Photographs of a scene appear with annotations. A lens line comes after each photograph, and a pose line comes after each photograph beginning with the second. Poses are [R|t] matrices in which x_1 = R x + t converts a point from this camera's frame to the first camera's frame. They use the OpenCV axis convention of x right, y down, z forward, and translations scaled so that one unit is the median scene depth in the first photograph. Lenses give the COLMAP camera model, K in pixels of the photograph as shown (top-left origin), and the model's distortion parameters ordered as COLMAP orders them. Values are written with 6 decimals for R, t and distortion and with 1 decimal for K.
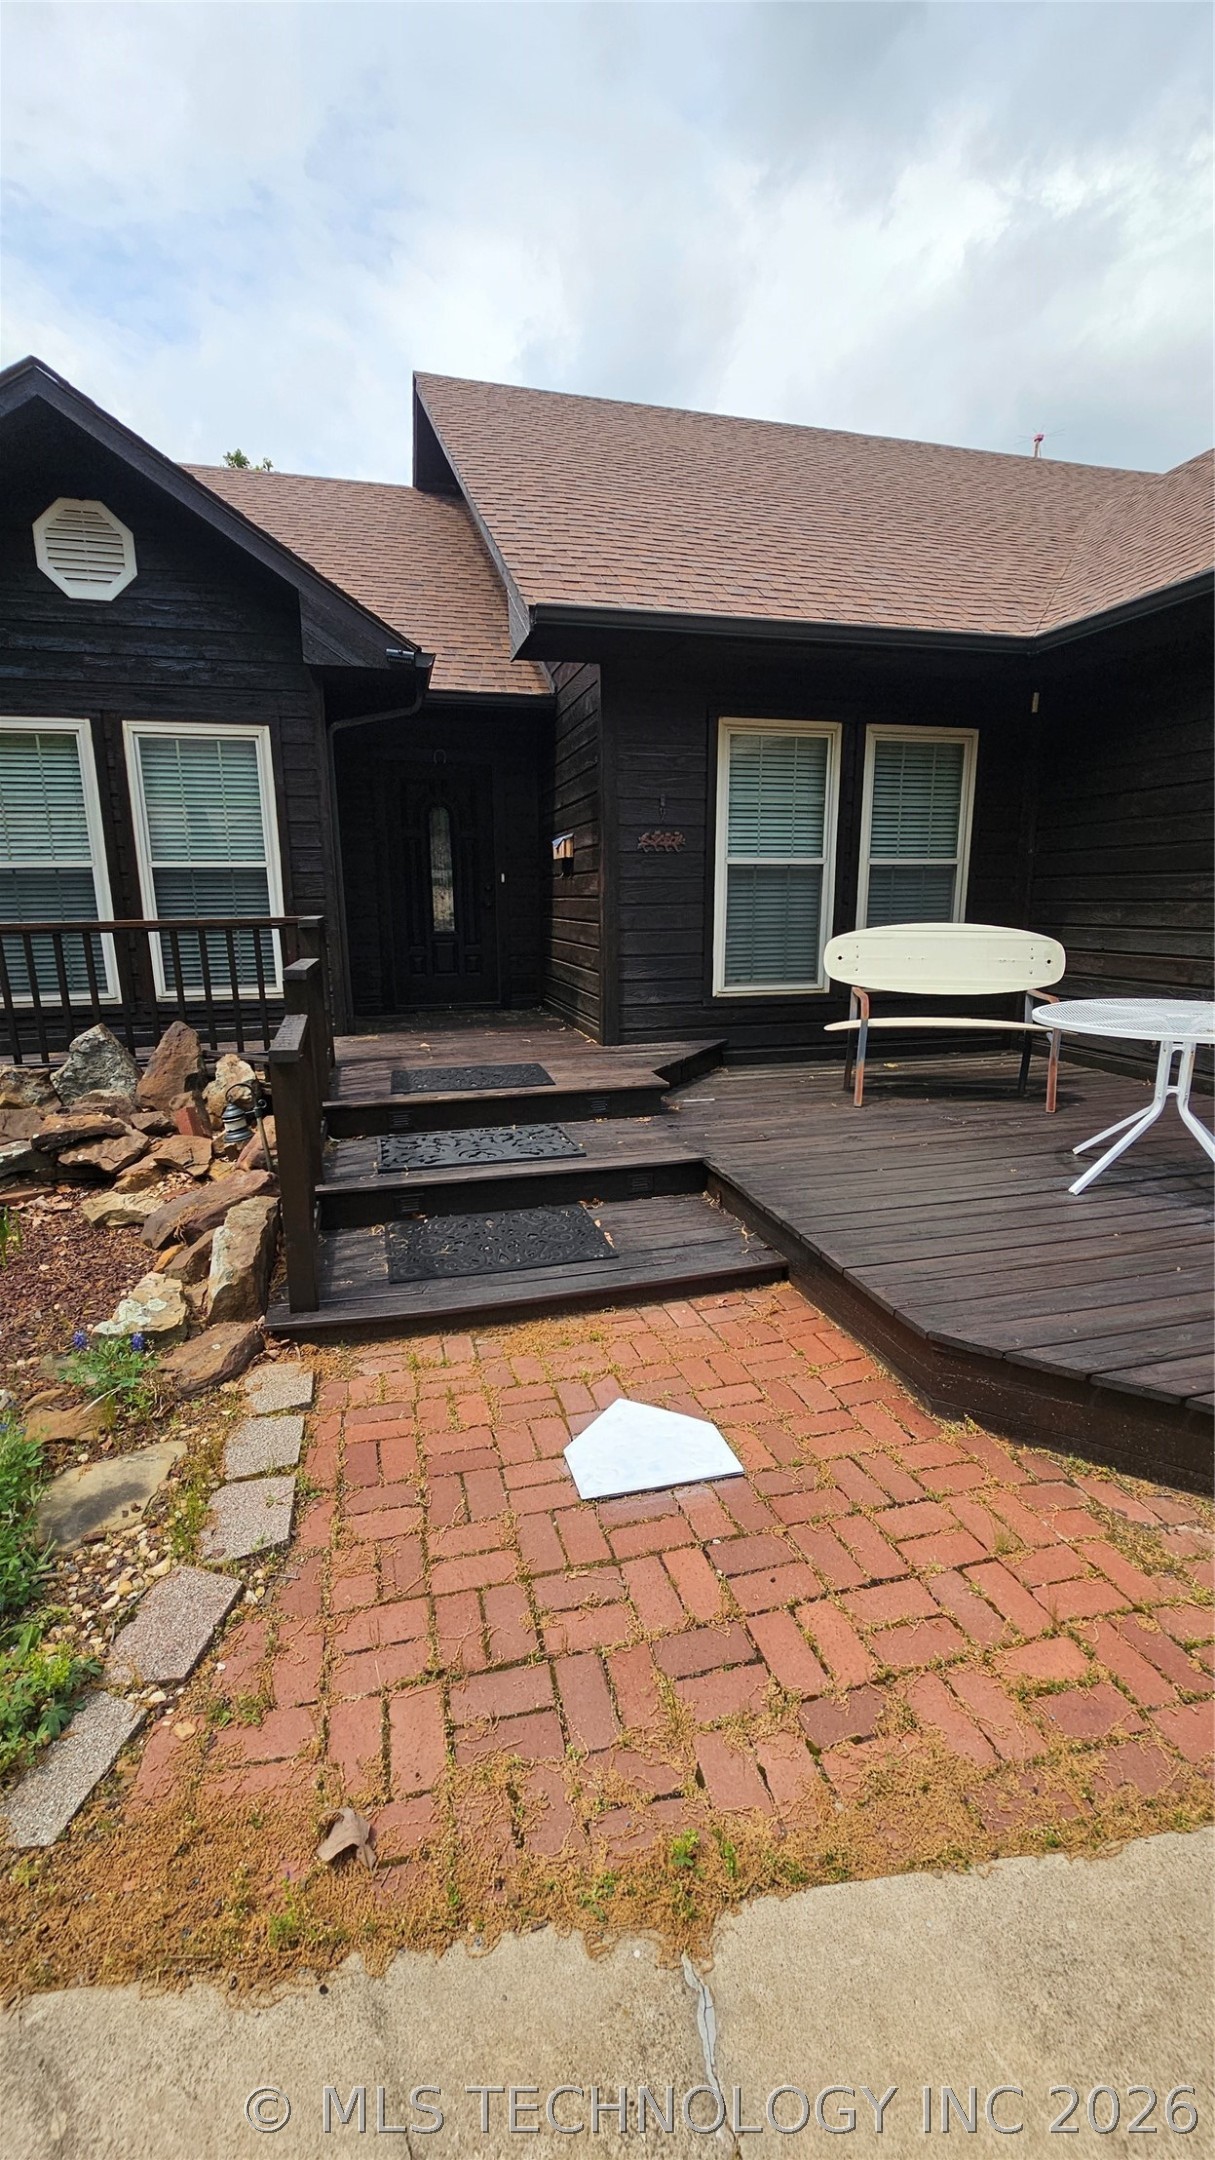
lens RADIAL K [[861.1, 0, 603.4], [0, 861.1, 1088.9], [0, 0, 1]] dist [-0.000279, -0.000022]
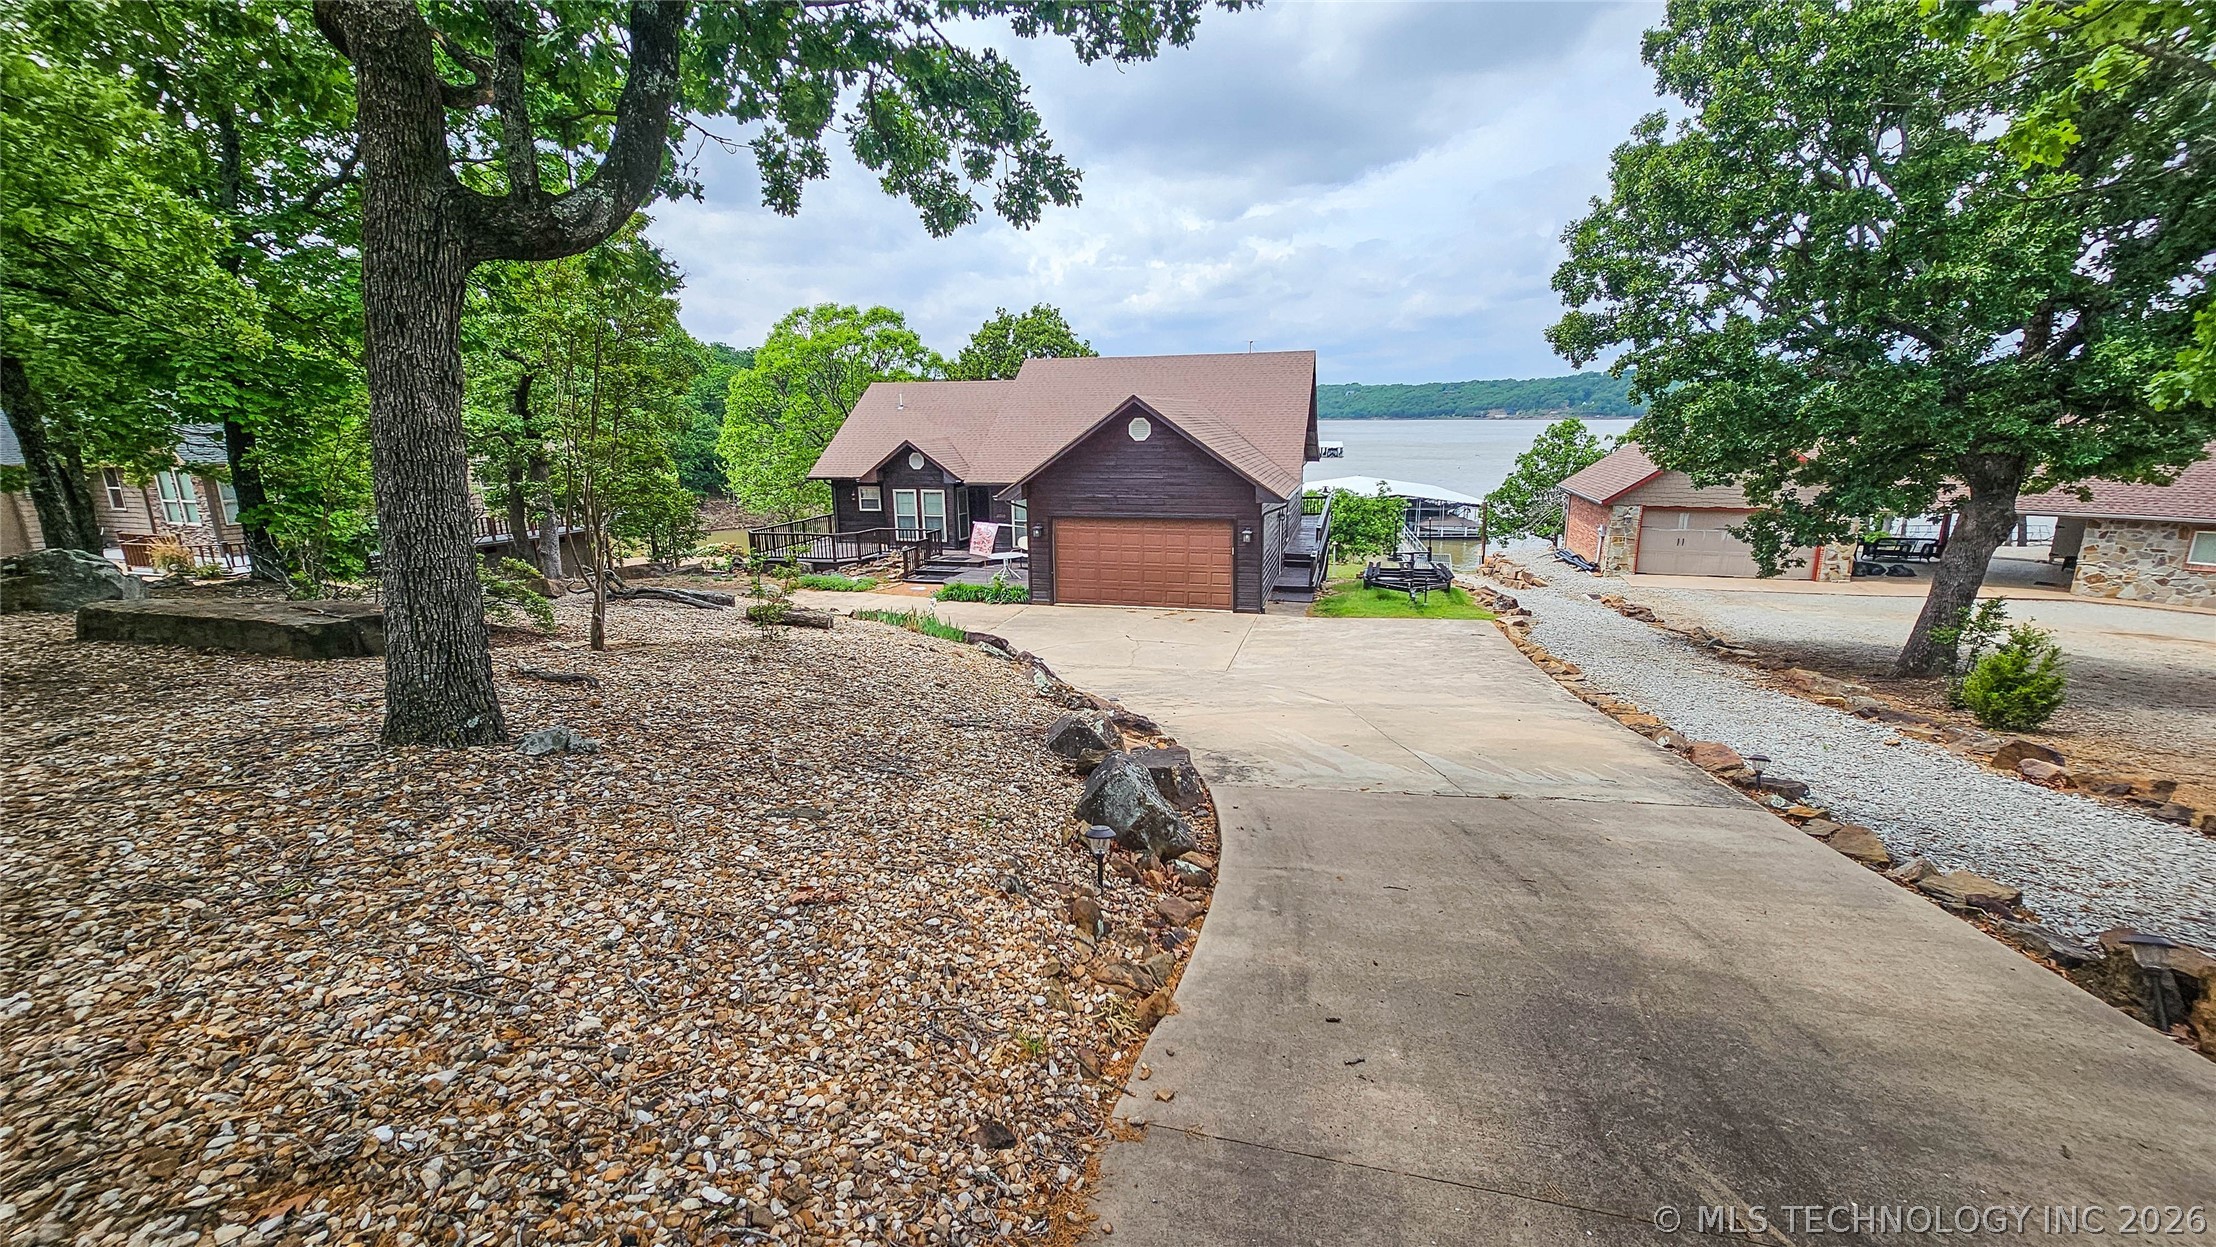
lens RADIAL K [[899.7, 0, 1107.3], [0, 899.7, 623.0], [0, 0, 1]] dist [-0.003169, 0.001381]
pose [[0.867534, 0.111307, -0.484763, 3.485728], [-0.106209, 0.993615, 0.038073, 0.071574], [0.485906, 0.018457, 0.873816, -3.544775]]
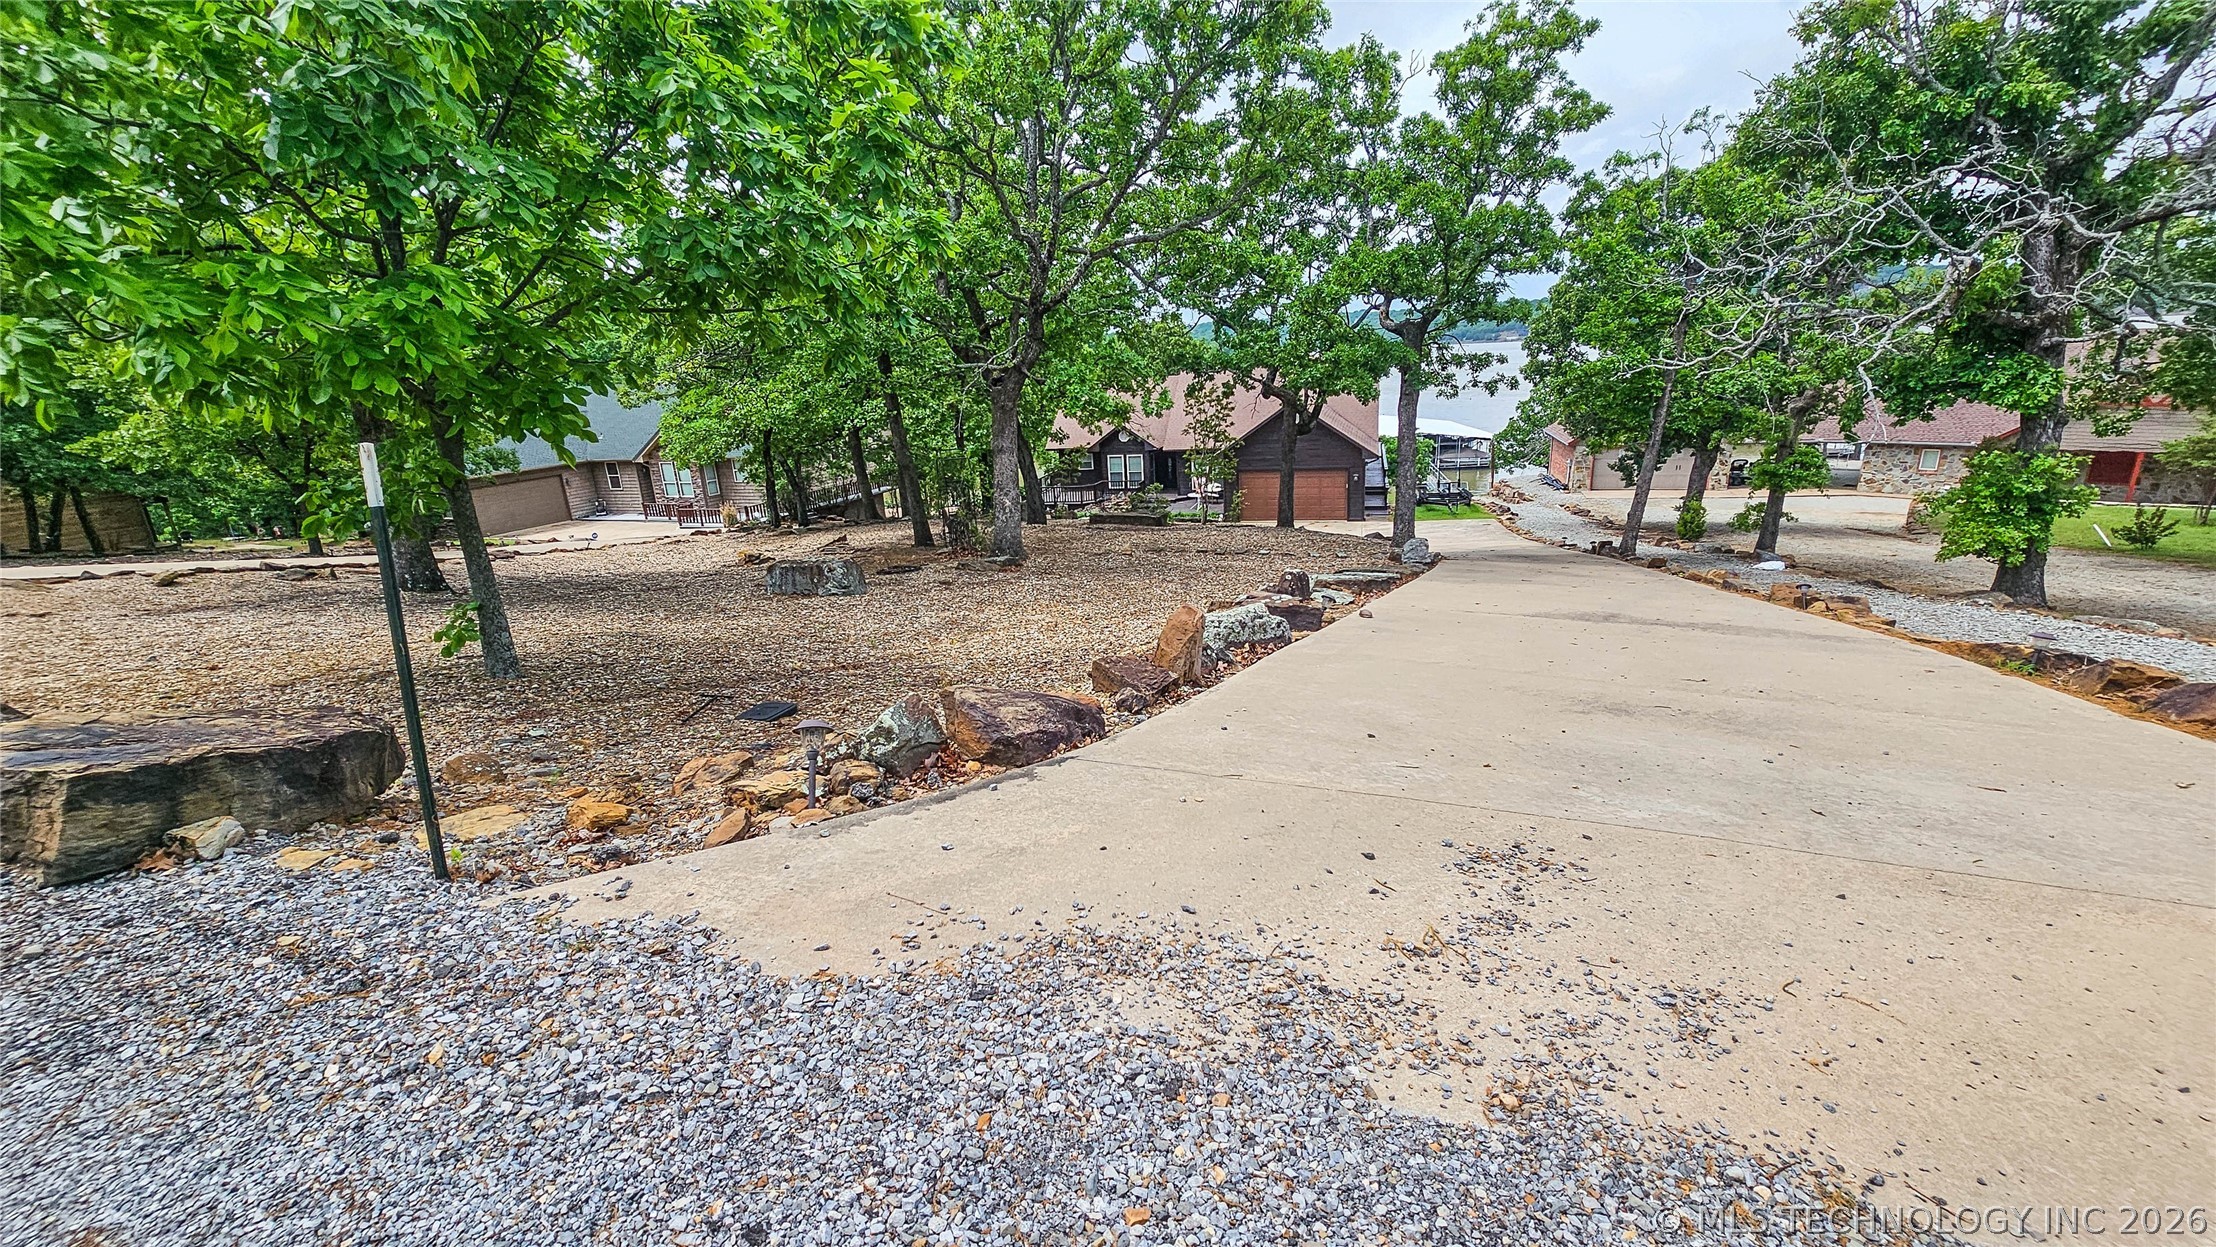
lens RADIAL K [[899.7, 0, 1108.4], [0, 899.7, 625.7], [0, 0, 1]] dist [-0.003169, 0.001381]
pose [[0.866085, 0.109491, -0.487758, 3.972101], [-0.065178, 0.992123, 0.106978, 0.319464], [0.495629, -0.060861, 0.866399, -7.183888]]
